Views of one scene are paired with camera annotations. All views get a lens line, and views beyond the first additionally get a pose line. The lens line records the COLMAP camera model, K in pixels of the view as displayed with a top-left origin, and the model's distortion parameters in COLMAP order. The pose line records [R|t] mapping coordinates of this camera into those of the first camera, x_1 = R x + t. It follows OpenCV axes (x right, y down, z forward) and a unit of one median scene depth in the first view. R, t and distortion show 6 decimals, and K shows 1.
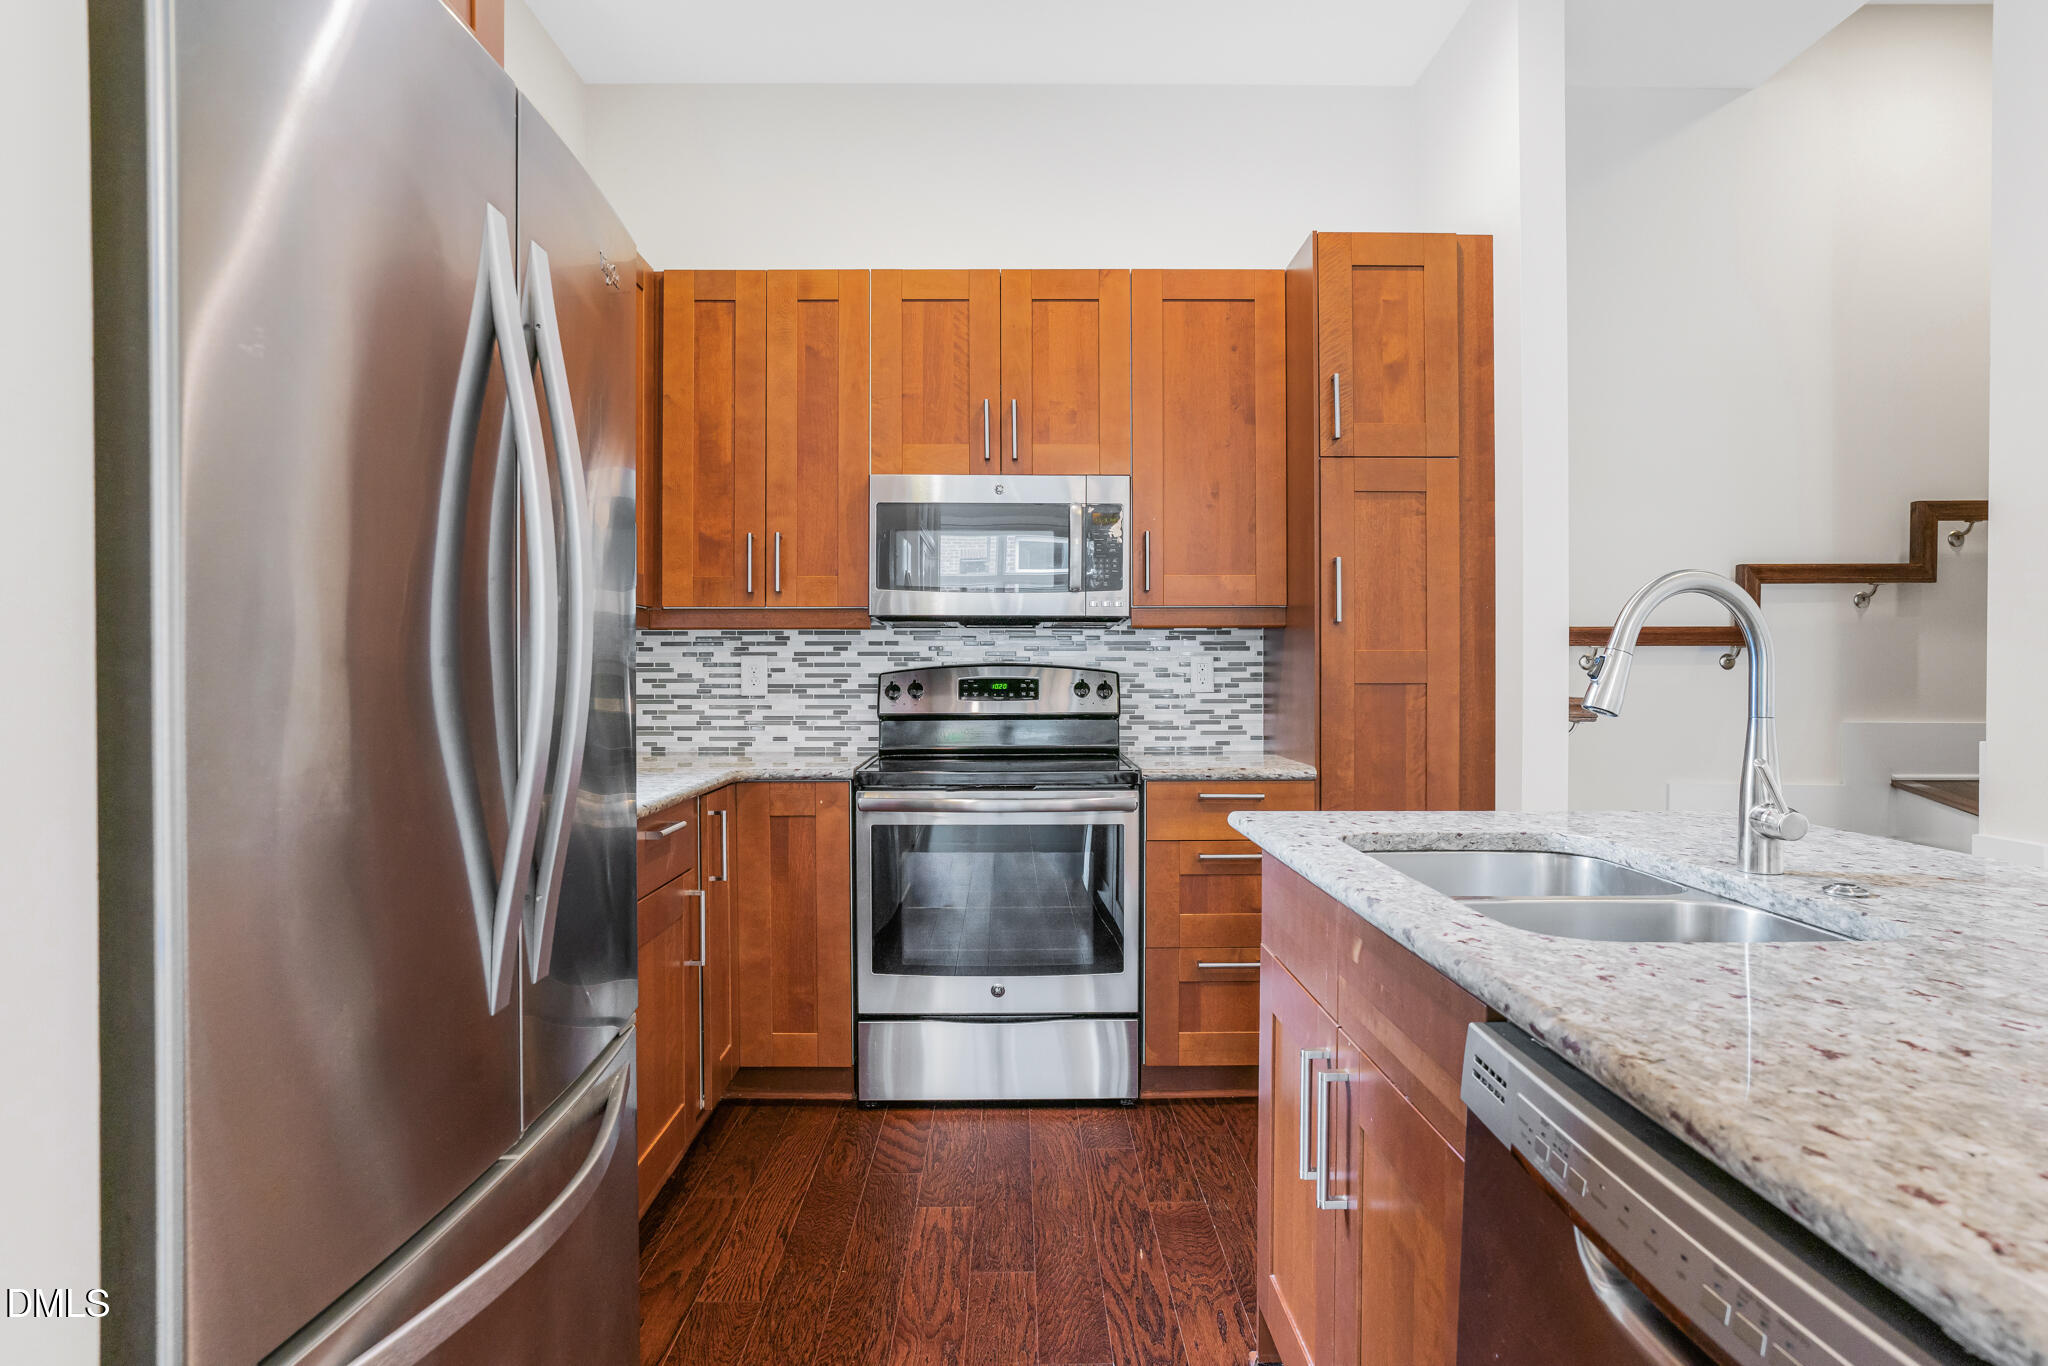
lens RADIAL K [[1175.5, 0, 1023.6], [0, 1175.5, 678.5], [0, 0, 1]] dist [-0.036136, 0.000201]
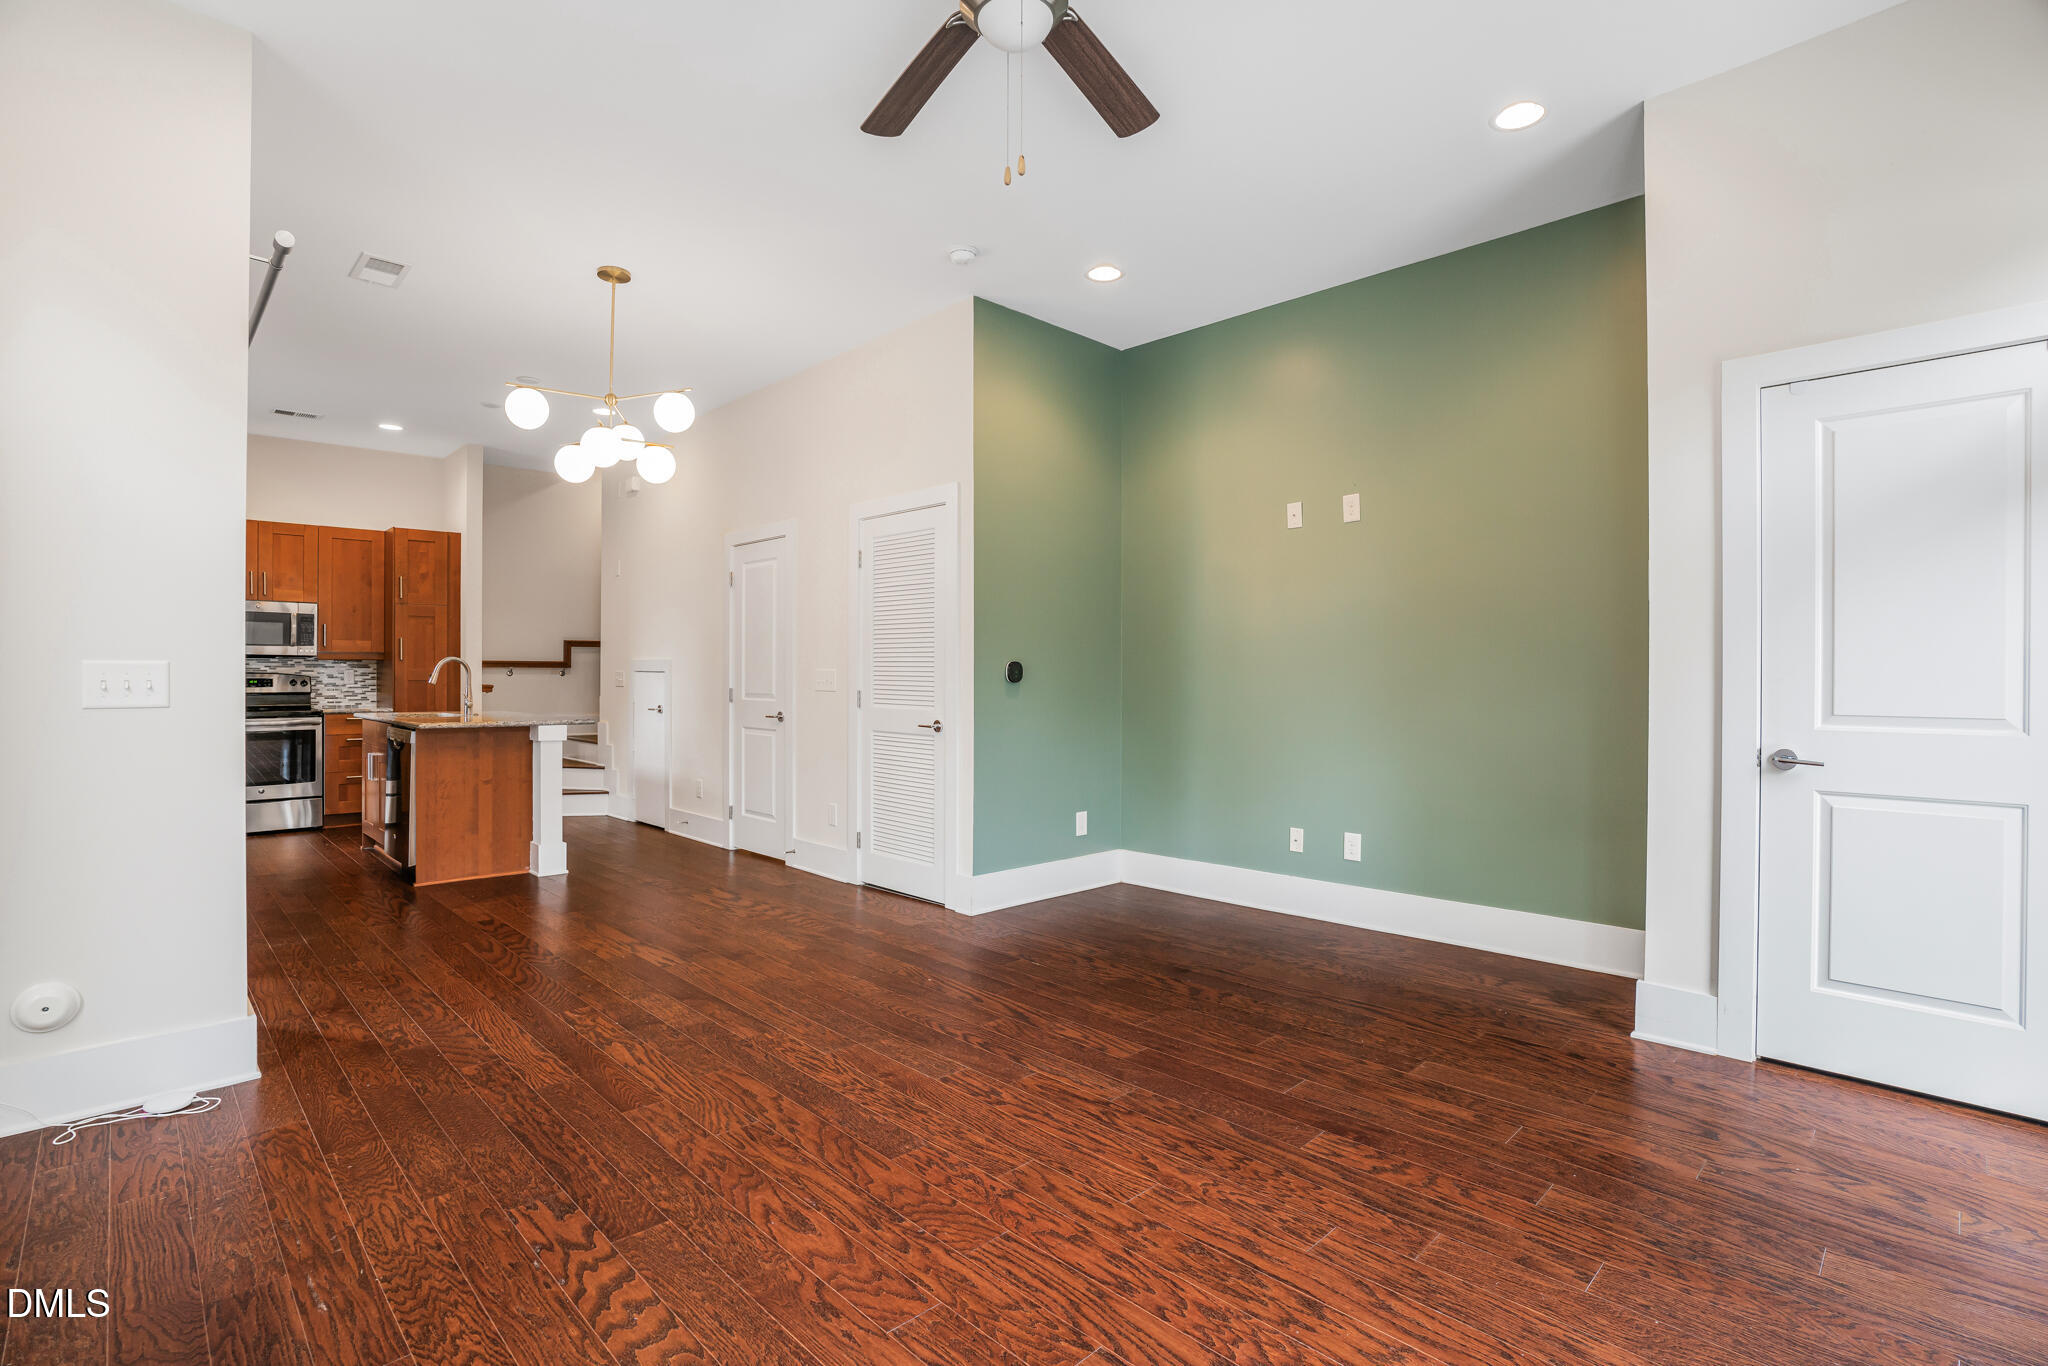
lens RADIAL K [[936.0, 0, 987.7], [0, 936.0, 681.9], [0, 0, 1]] dist [-0.033415, -0.000071]
pose [[0.733338, 0.000309, 0.679864, -0.209719], [-0.000771, 1.000000, 0.000377, 0.005498], [-0.679863, -0.000800, 0.733338, -1.551613]]
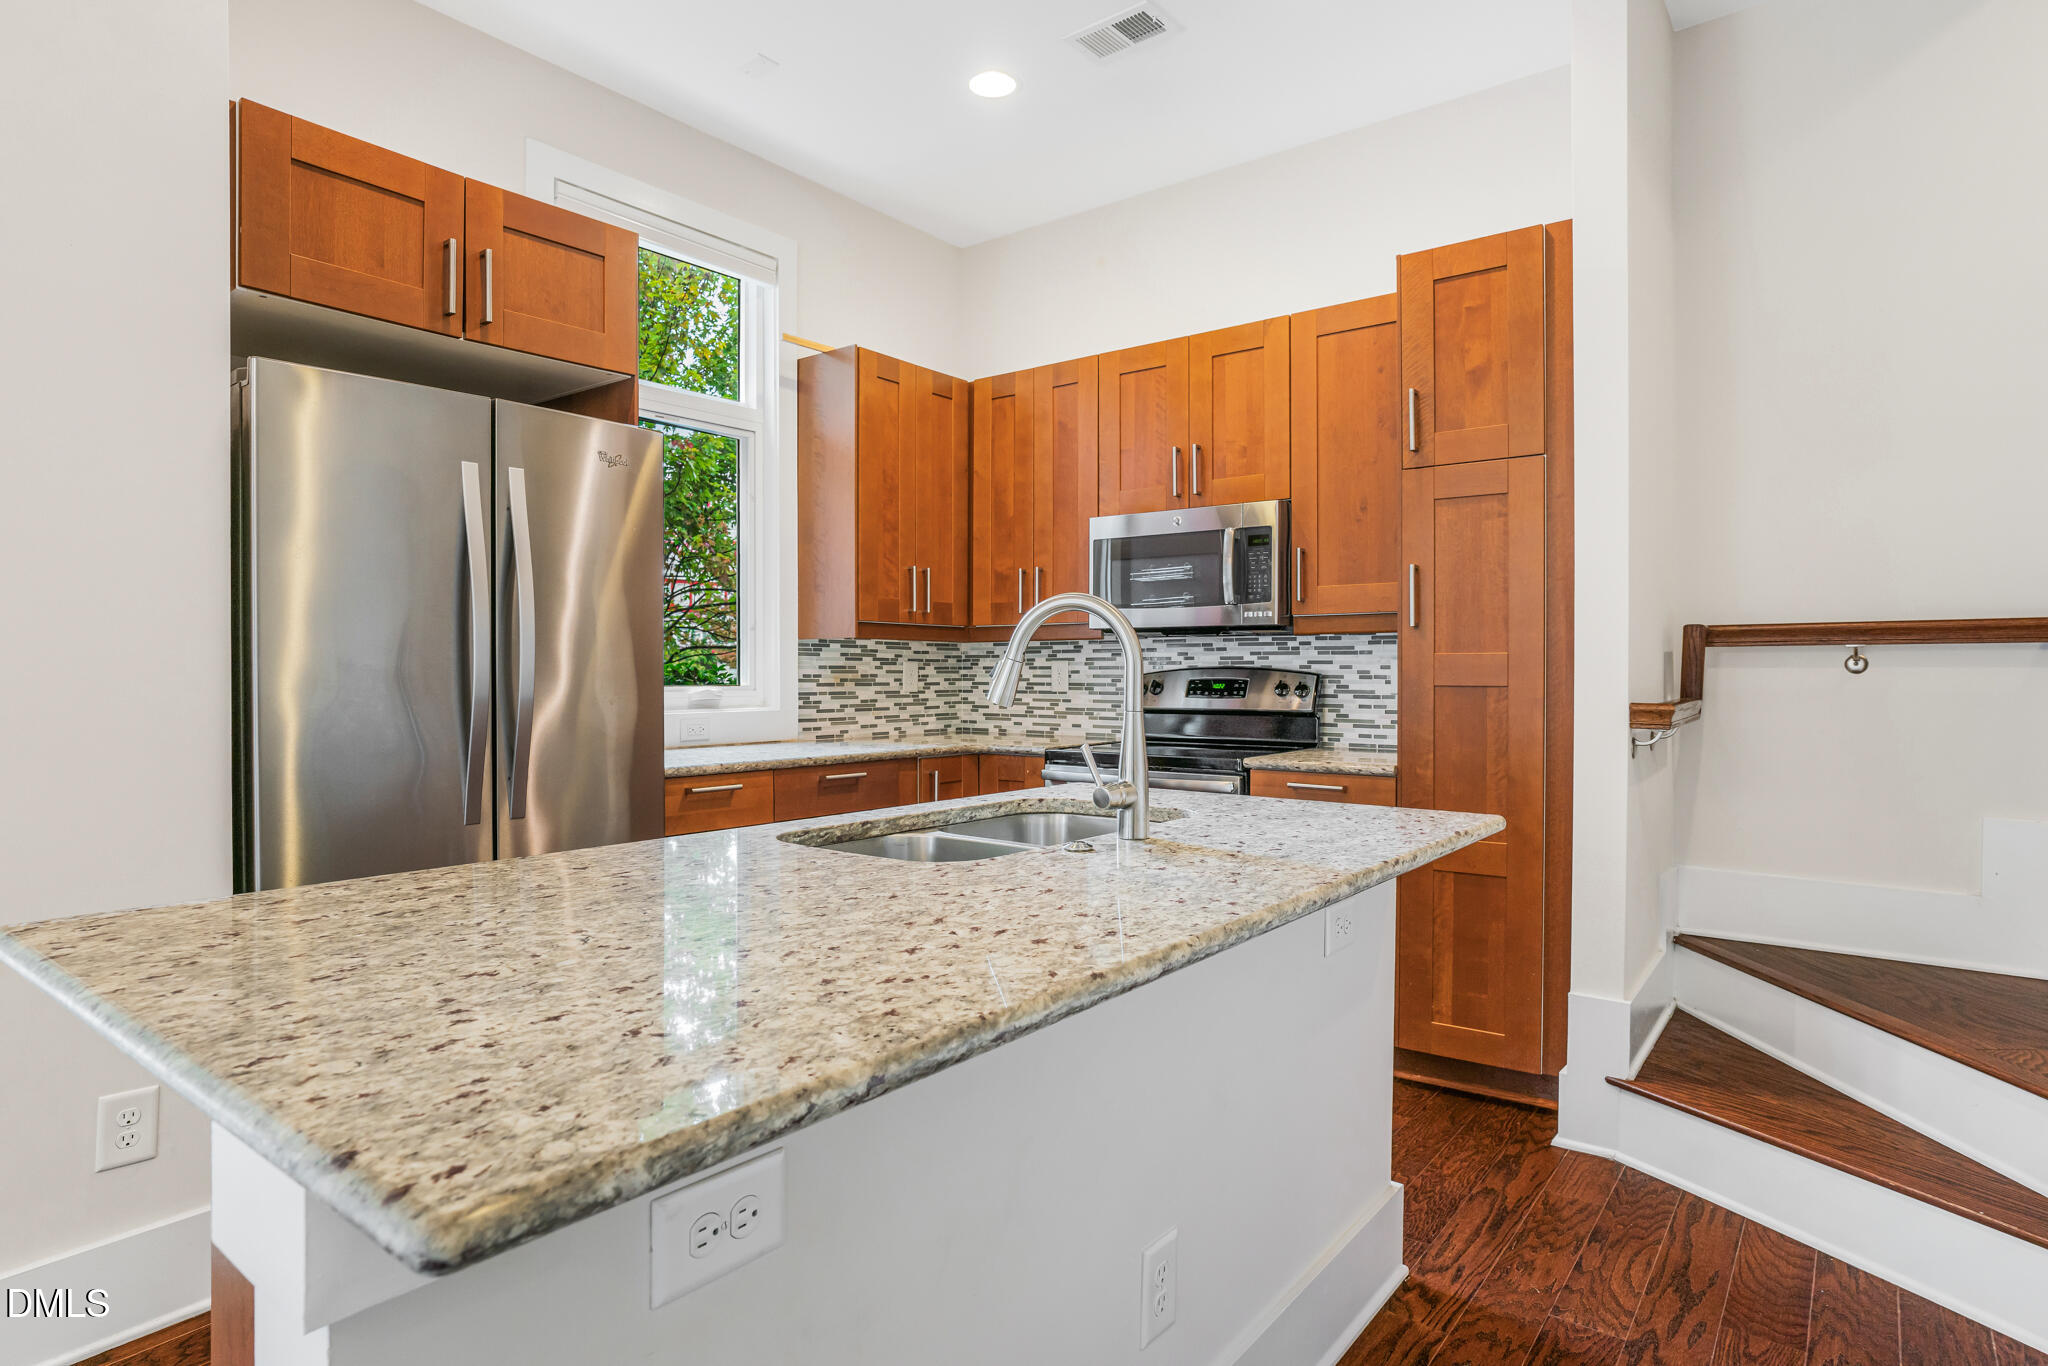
lens RADIAL K [[1099.9, 0, 998.5], [0, 1099.9, 688.2], [0, 0, 1]] dist [-0.061285, 0.035977]
pose [[0.783939, 0.010041, -0.620757, 0.519935], [-0.005504, 0.999942, 0.009224, -0.000056], [0.620814, -0.003814, 0.783949, 0.008448]]
